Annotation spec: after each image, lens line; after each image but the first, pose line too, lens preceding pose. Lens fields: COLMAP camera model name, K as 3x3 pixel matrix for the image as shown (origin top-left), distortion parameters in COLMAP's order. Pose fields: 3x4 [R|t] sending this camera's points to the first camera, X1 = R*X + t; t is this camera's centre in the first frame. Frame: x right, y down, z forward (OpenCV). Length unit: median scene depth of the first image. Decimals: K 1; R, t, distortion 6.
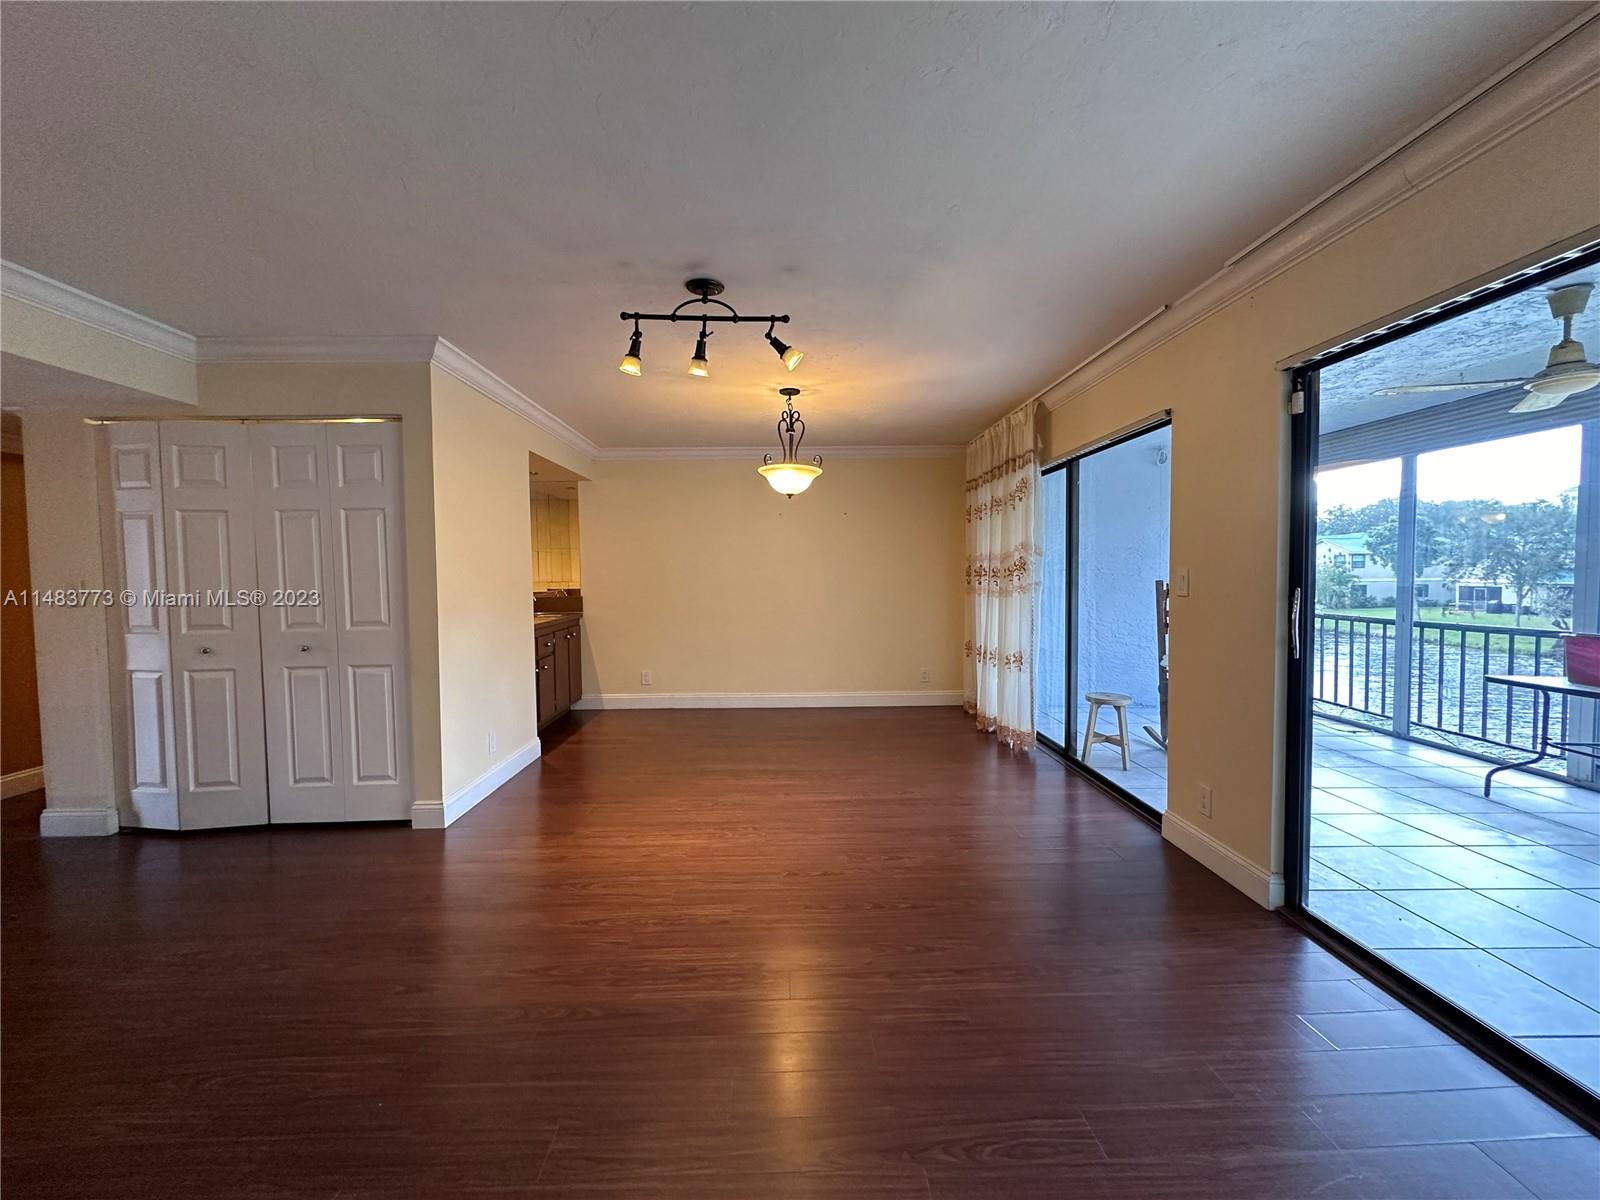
lens RADIAL K [[636.0, 0, 793.1], [0, 636.0, 606.4], [0, 0, 1]] dist [0.000440, 0.000131]
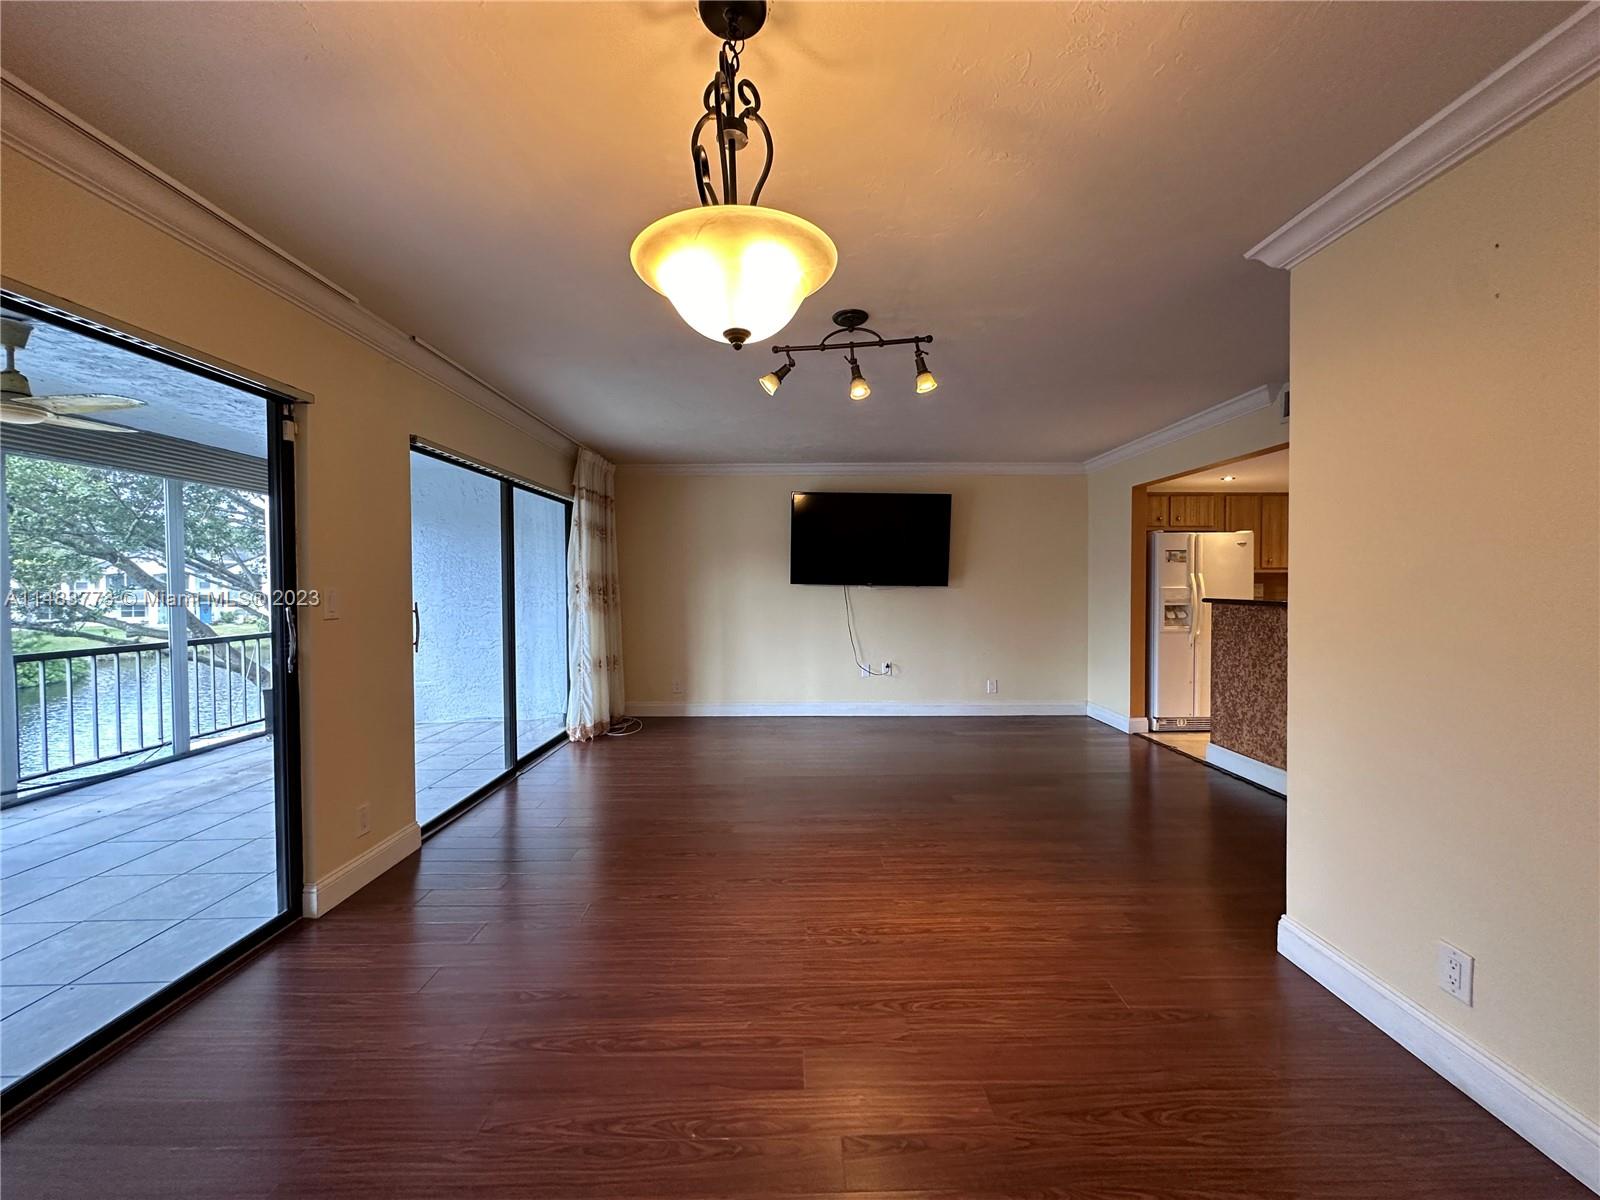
lens RADIAL K [[641.5, 0, 799.1], [0, 641.5, 593.6], [0, 0, 1]] dist [-0.000584, 0.000456]
pose [[-0.999782, 0.016846, 0.012373, -0.050261], [0.017683, 0.997321, 0.070980, -0.098915], [-0.011145, 0.071183, -0.997401, 1.776854]]
